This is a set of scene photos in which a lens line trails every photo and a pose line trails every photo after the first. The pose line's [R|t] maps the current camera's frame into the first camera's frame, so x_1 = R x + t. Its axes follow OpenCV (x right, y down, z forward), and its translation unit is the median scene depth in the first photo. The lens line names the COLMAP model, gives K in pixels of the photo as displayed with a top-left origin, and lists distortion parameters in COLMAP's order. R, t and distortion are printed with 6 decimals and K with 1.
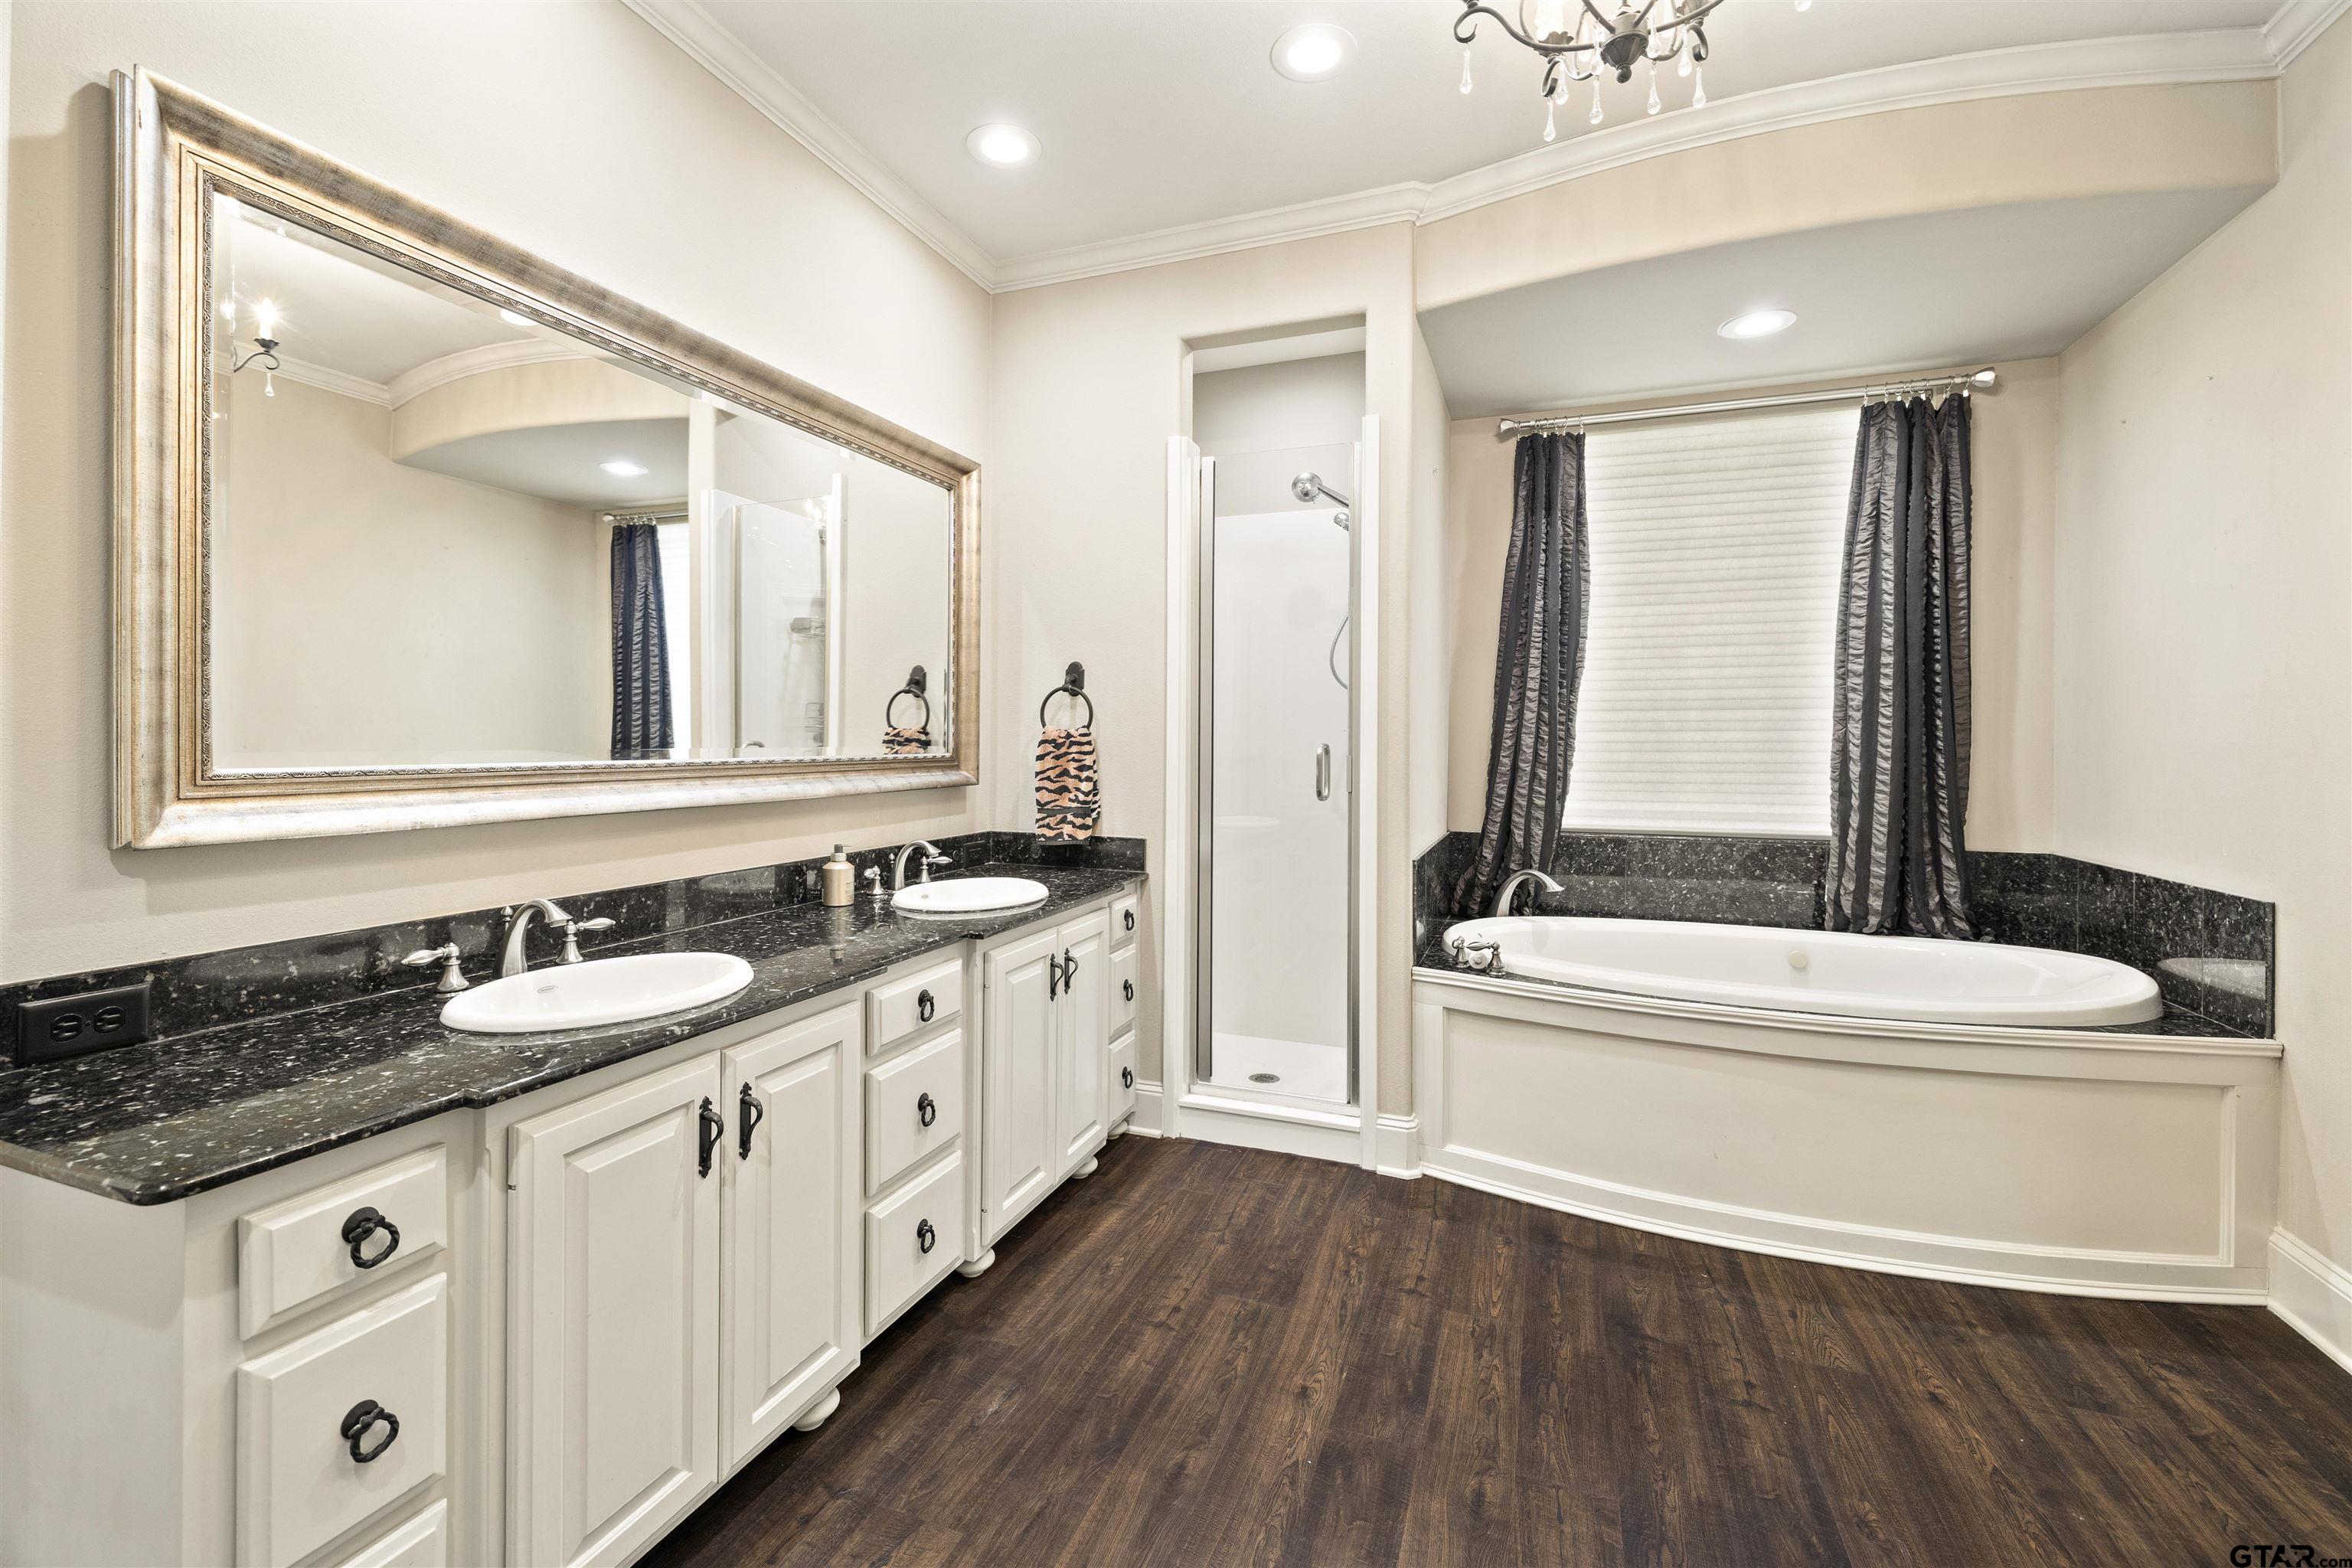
lens RADIAL K [[1003.3, 0, 1176.4], [0, 1003.3, 751.1], [0, 0, 1]] dist [0.002684, -0.000377]
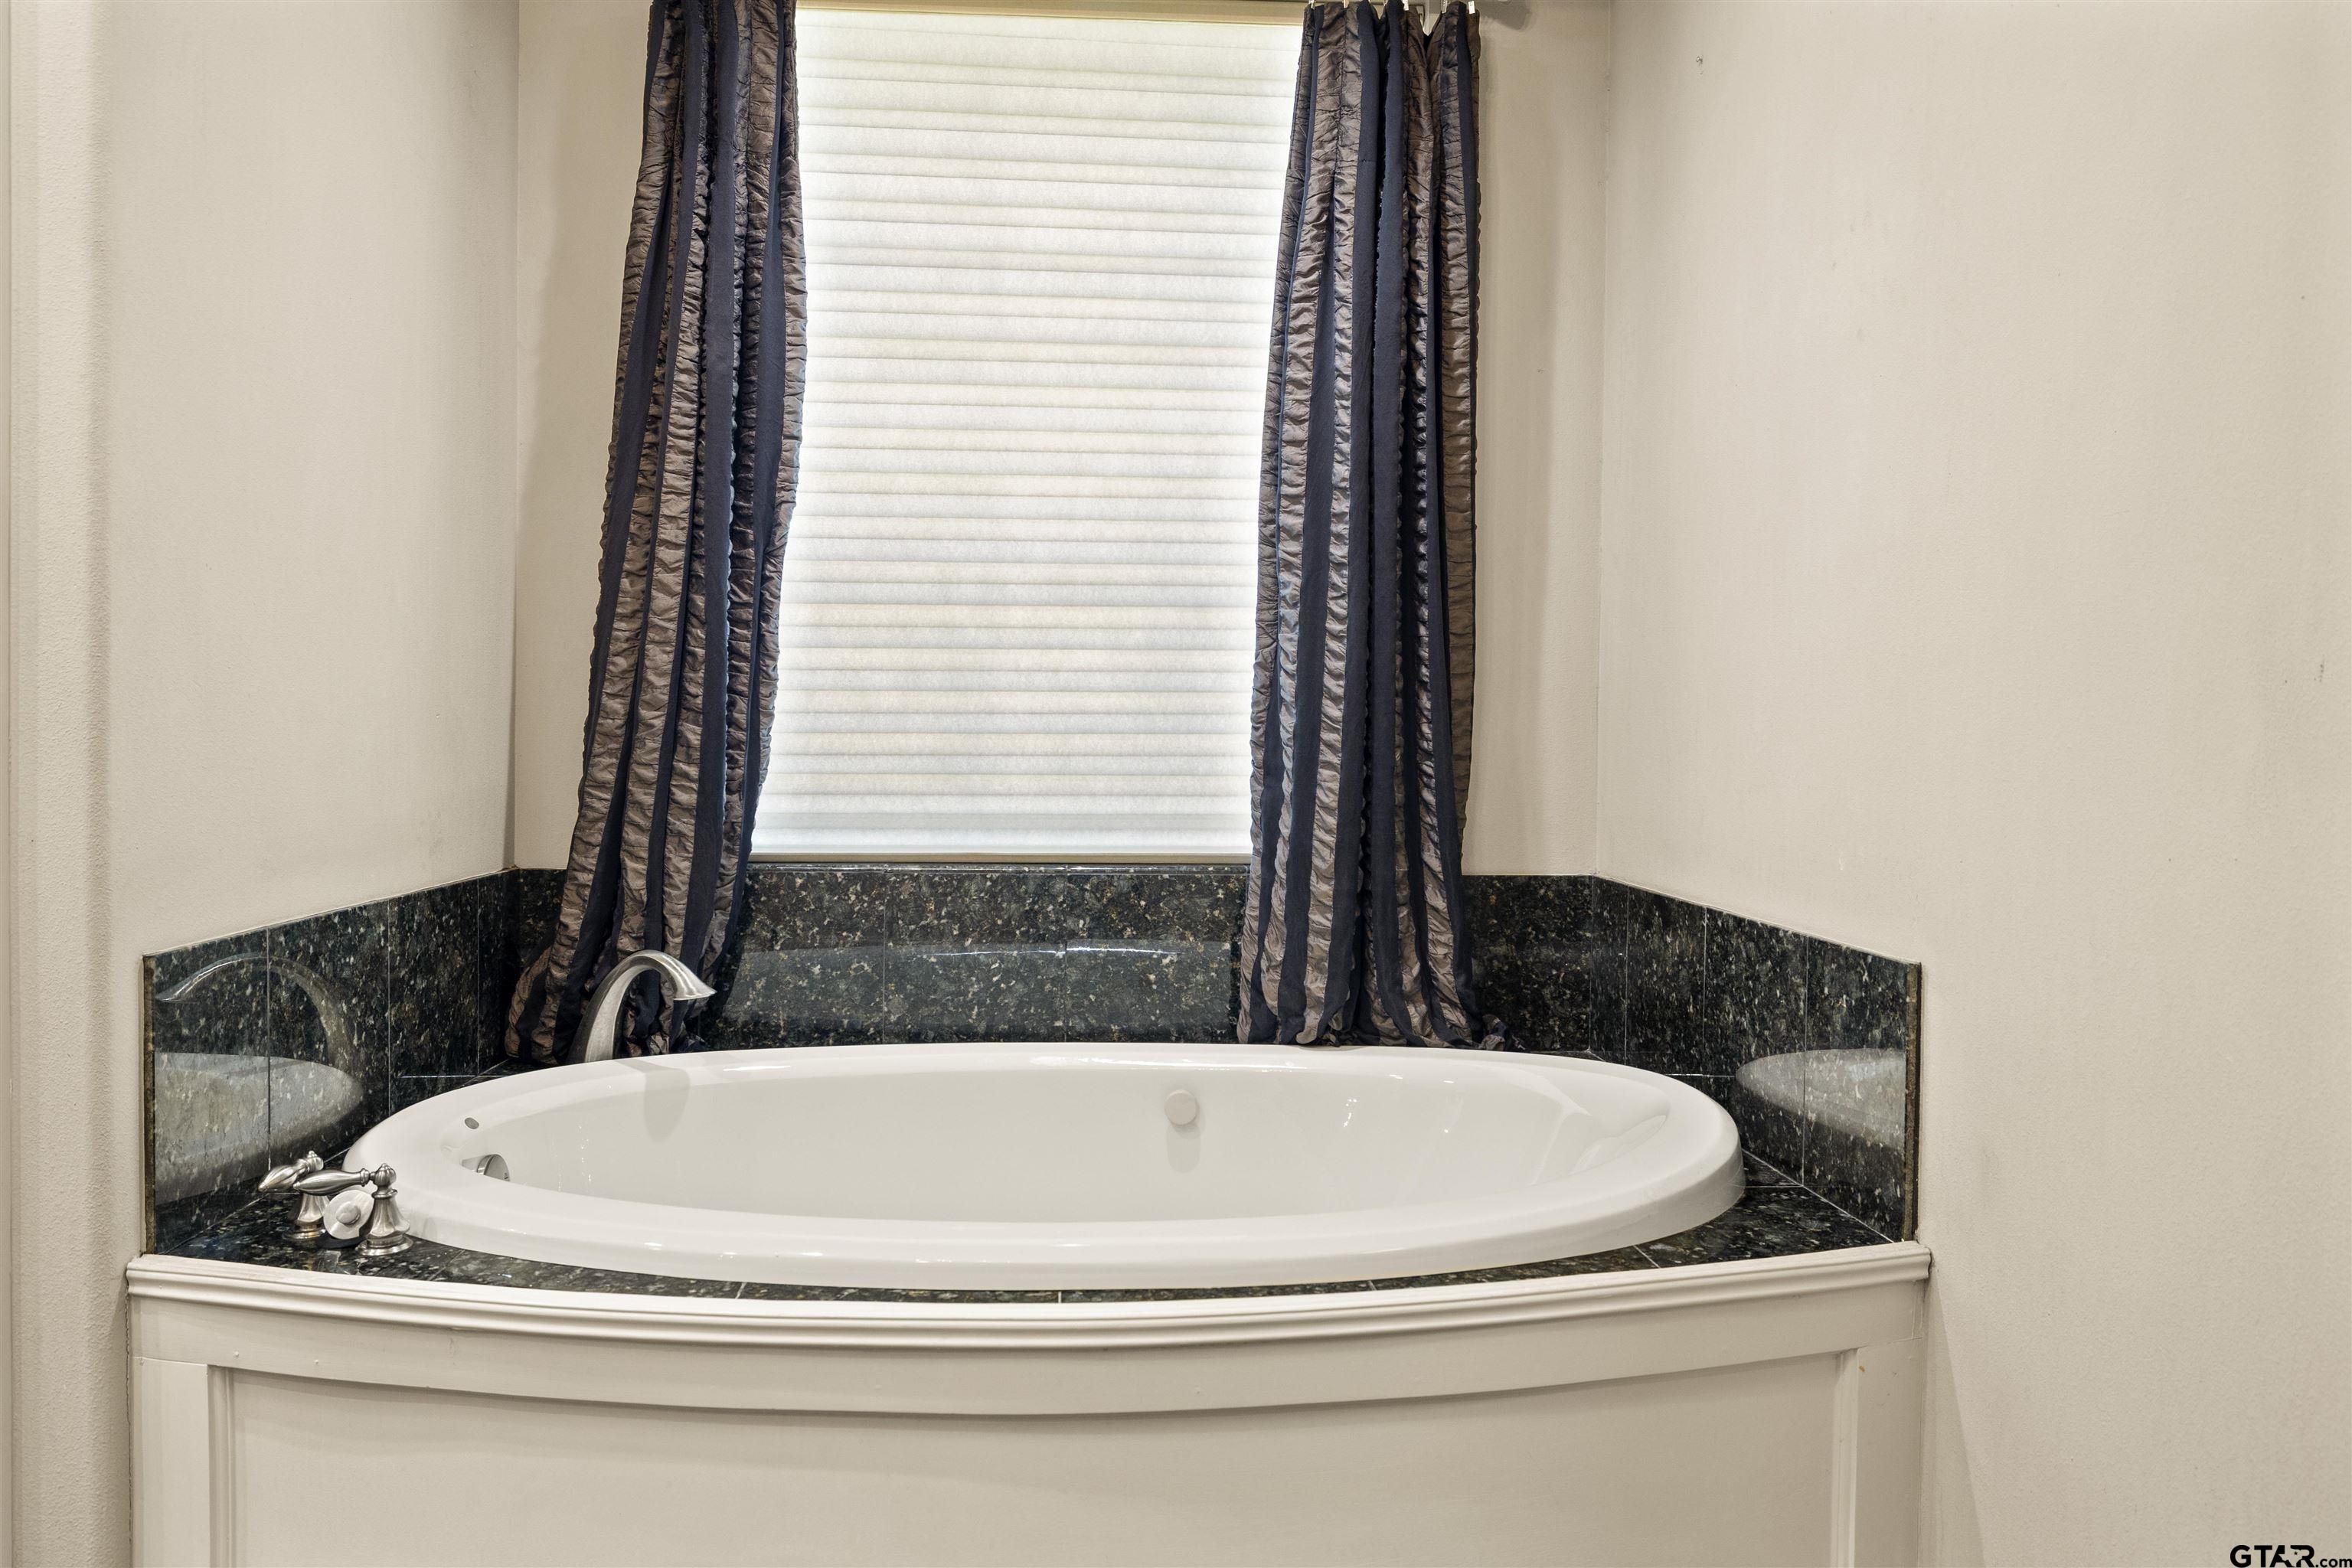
lens RADIAL K [[1555.6, 0, 1175.3], [0, 1555.6, 785.1], [0, 0, 1]] dist [0.000624, 0.001976]
pose [[0.910933, -0.010151, 0.412430, 0.297503], [-0.000887, 0.999647, 0.026562, 0.028984], [-0.412554, -0.024562, 0.910602, 0.305753]]
